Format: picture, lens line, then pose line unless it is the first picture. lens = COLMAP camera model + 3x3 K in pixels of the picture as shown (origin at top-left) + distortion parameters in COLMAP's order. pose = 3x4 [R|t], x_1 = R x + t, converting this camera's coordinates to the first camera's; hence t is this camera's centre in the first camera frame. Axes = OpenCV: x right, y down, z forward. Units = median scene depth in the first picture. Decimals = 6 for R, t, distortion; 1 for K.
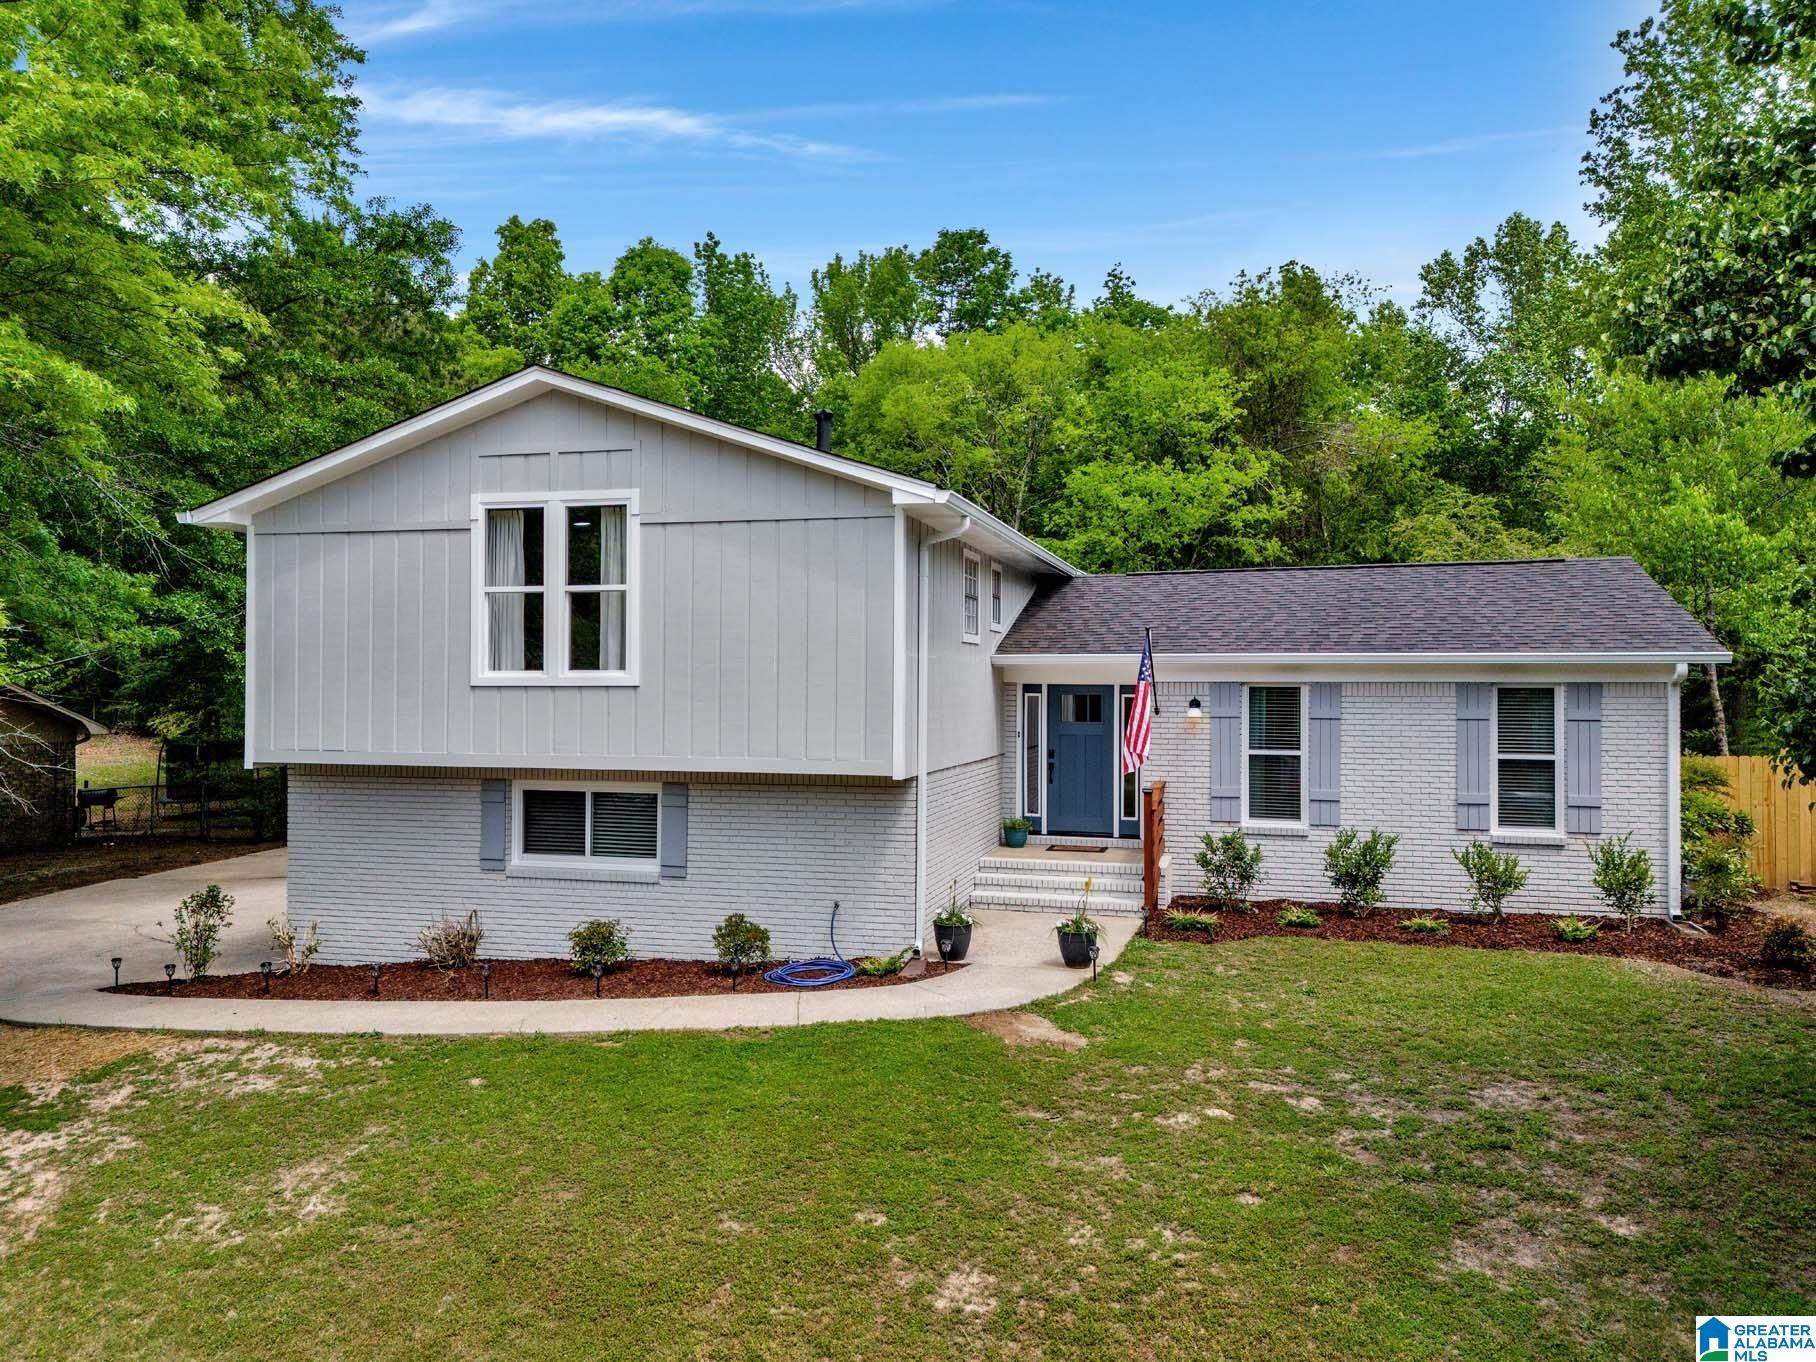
lens RADIAL K [[1287.0, 0, 912.8], [0, 1287.0, 679.2], [0, 0, 1]] dist [0.029910, -0.019453]
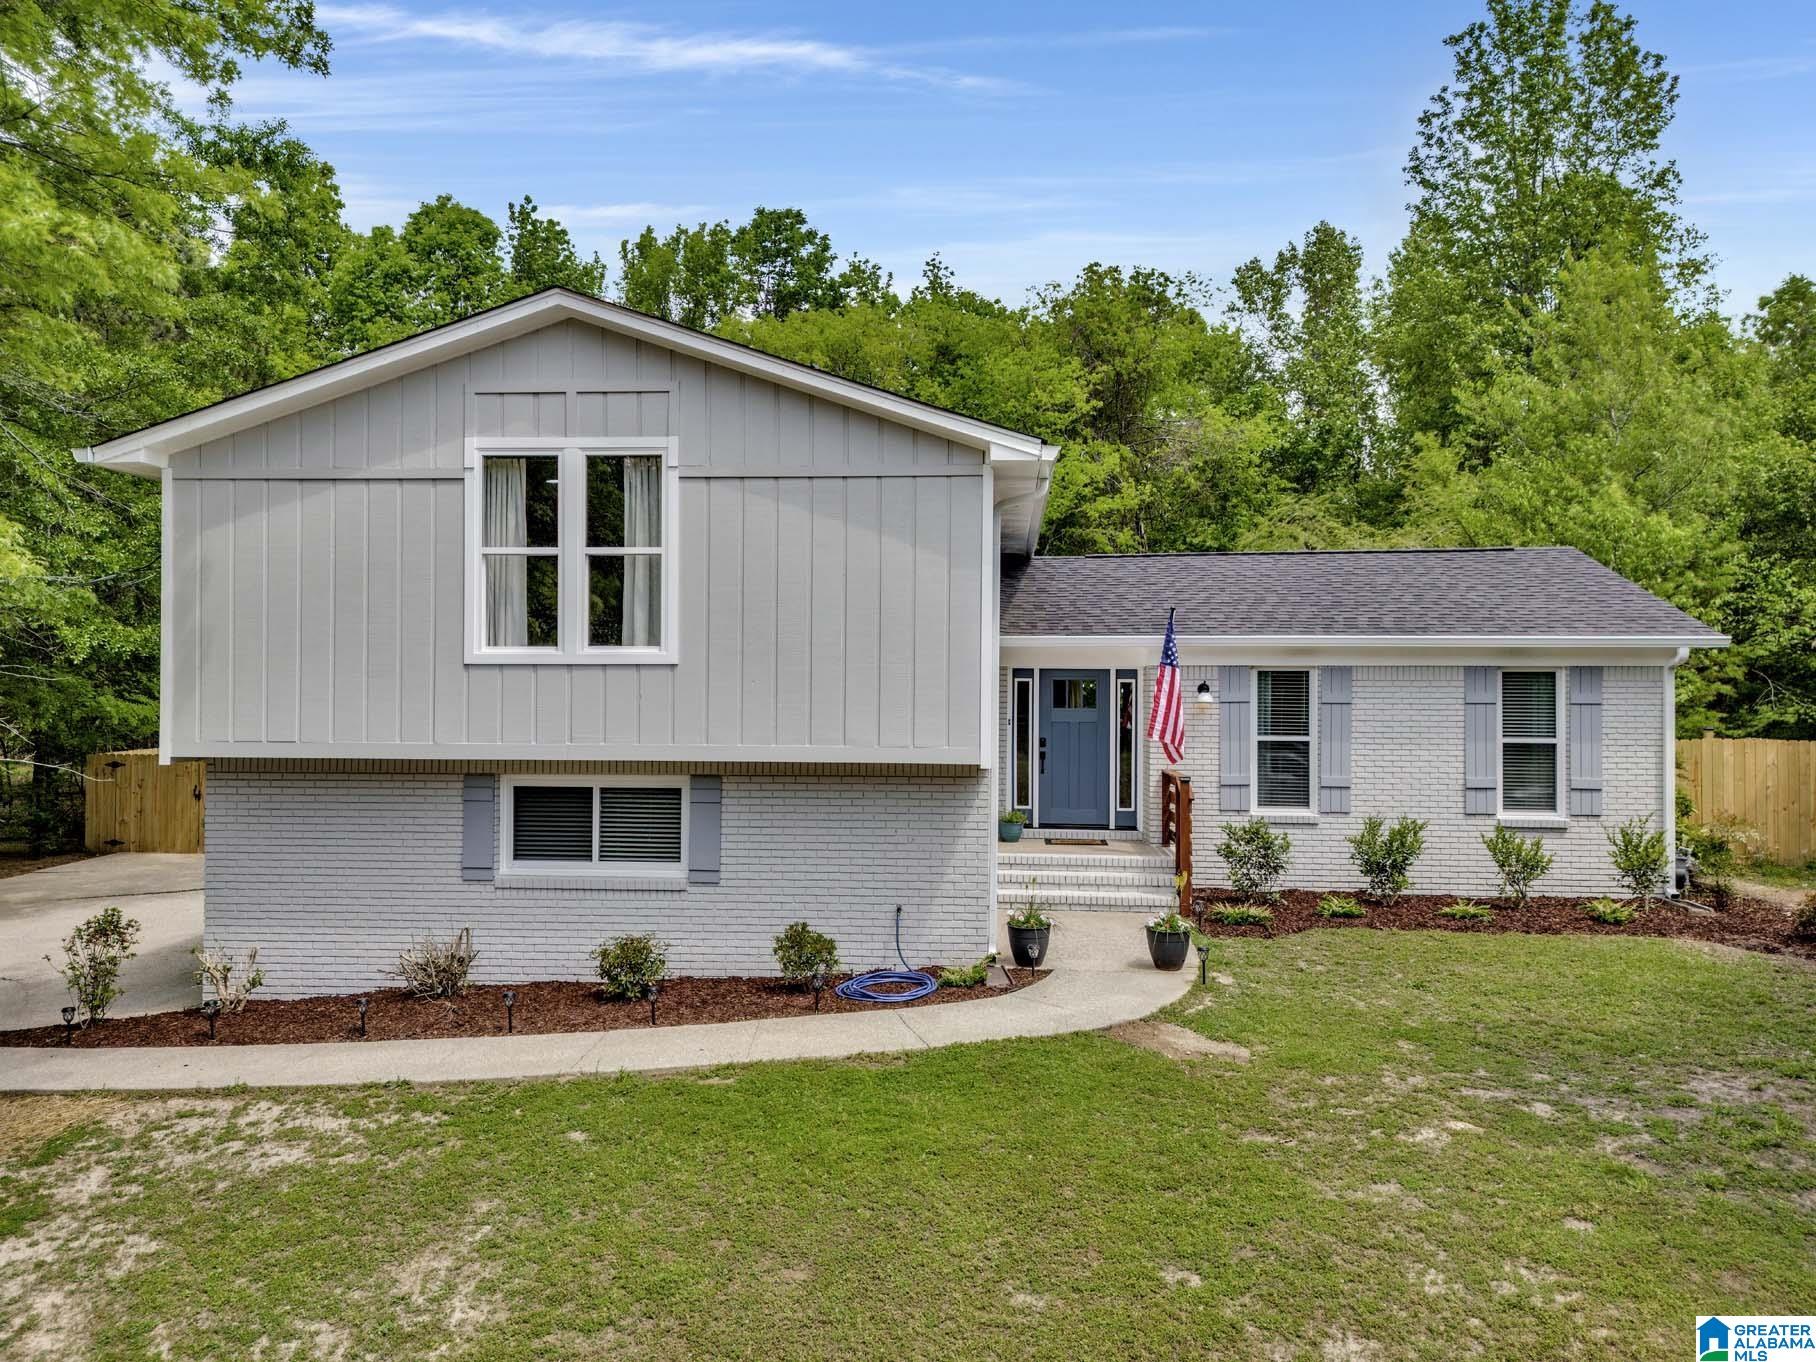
lens RADIAL K [[1294.0, 0, 900.6], [0, 1294.0, 681.4], [0, 0, 1]] dist [0.029189, -0.016347]
pose [[0.984642, 0.000638, 0.174582, -0.202375], [-0.001445, 0.999989, 0.004494, 0.011850], [-0.174578, -0.004677, 0.984632, 0.106436]]
